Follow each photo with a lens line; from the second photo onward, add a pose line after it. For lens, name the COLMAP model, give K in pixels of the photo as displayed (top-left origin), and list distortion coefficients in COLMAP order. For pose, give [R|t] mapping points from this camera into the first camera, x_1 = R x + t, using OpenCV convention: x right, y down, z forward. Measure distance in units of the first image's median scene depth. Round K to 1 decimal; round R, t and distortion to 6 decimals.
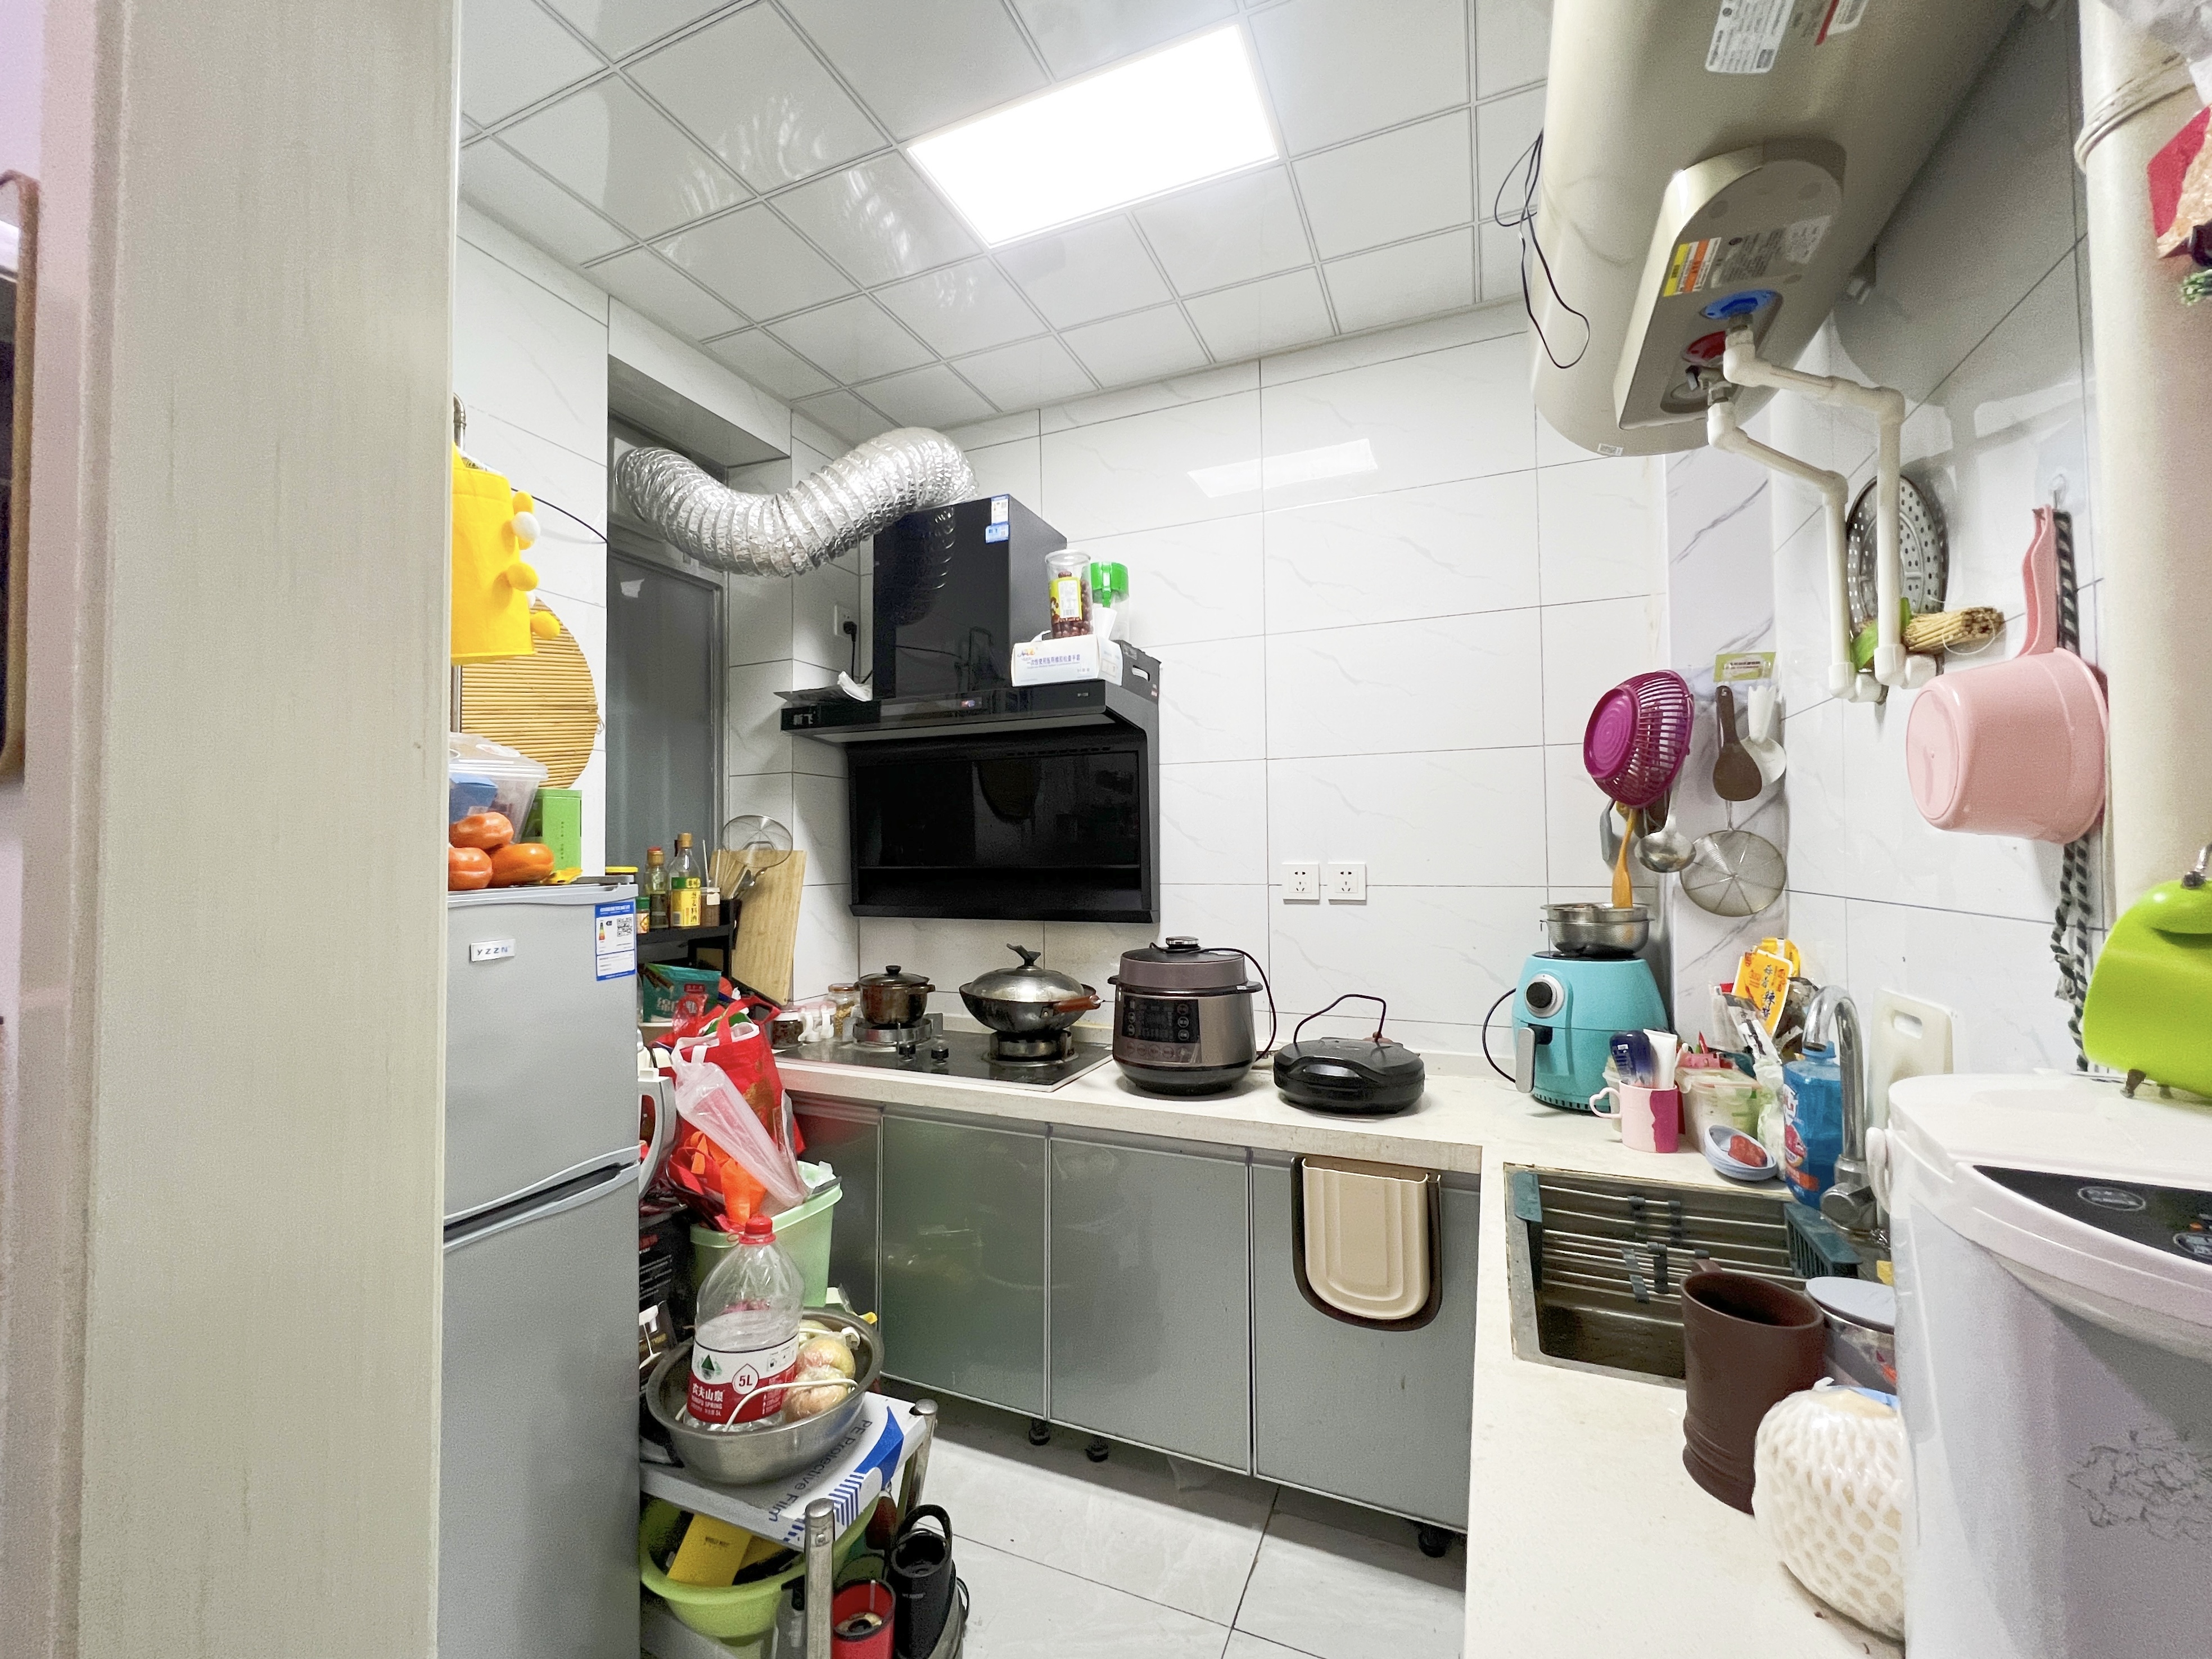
lens RADIAL K [[903.0, 0, 1106.0], [0, 903.0, 829.5], [0, 0, 1]] dist [-0.002283, 0.000259]
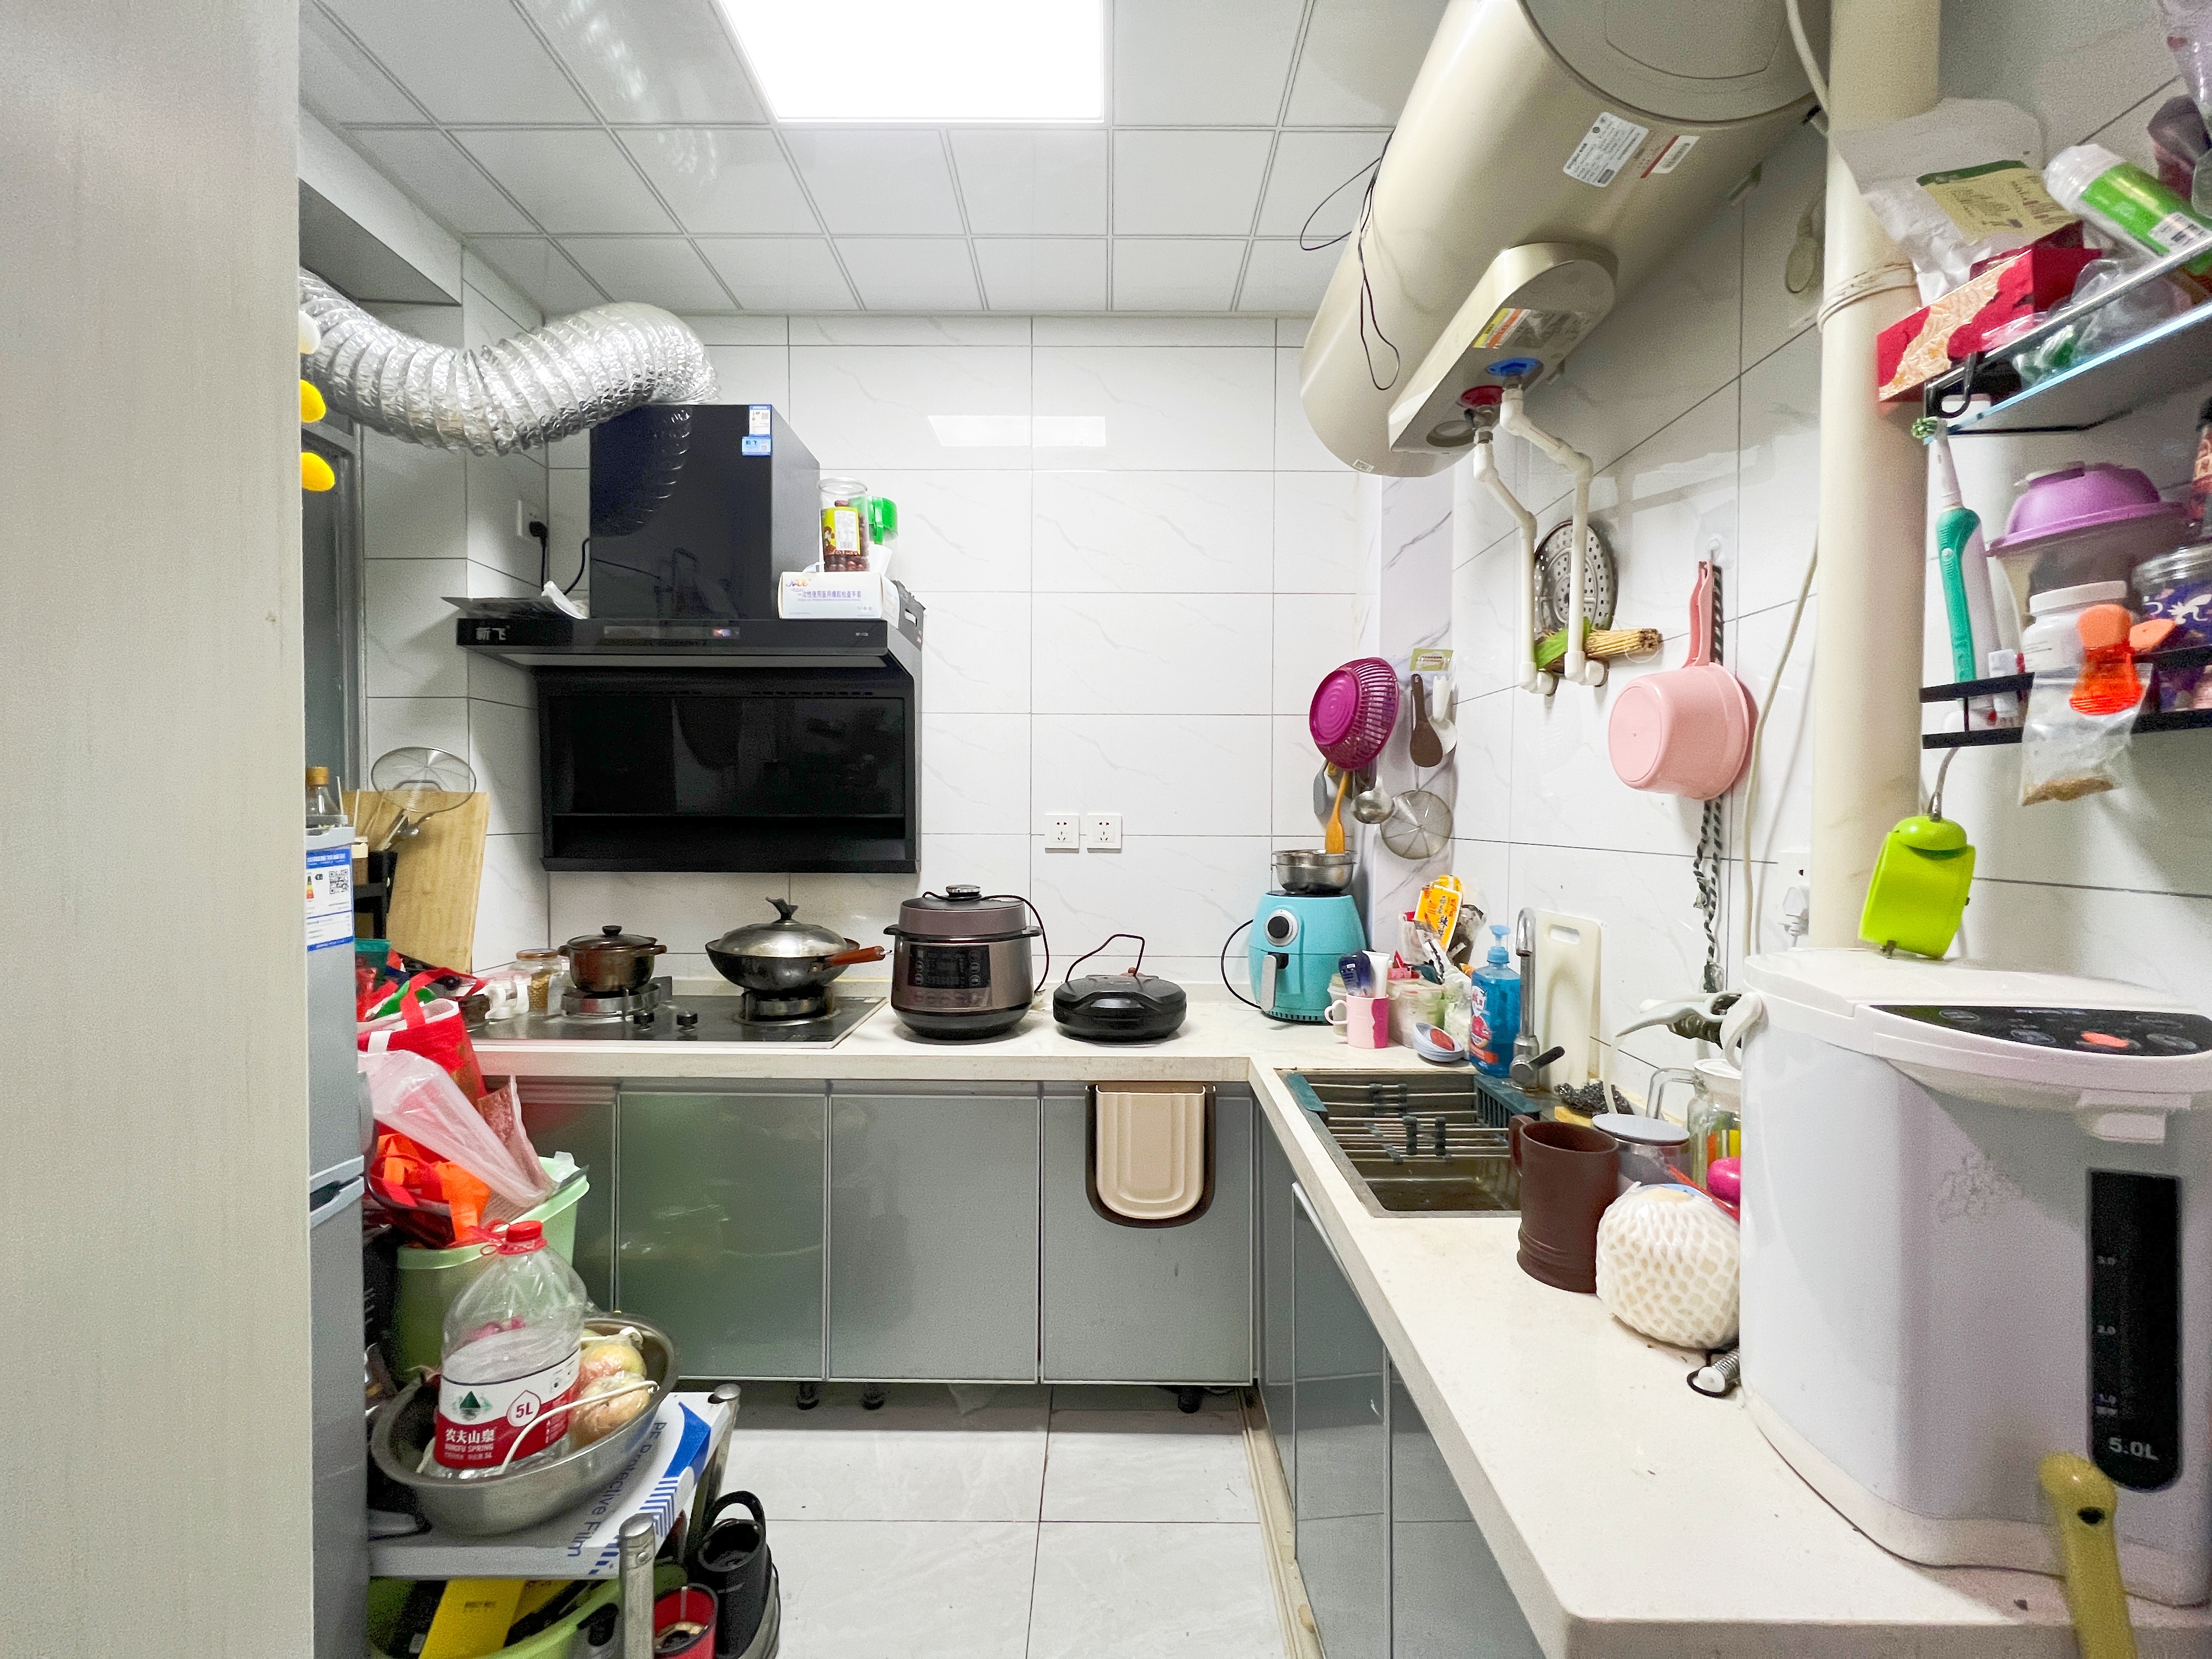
lens RADIAL K [[880.6, 0, 1106.0], [0, 880.6, 829.5], [0, 0, 1]] dist [-0.002059, 0.000520]
pose [[0.920590, 0.004867, 0.390500, -0.180531], [-0.023676, 0.998779, 0.043369, 0.012124], [-0.389811, -0.049171, 0.919581, 0.040517]]
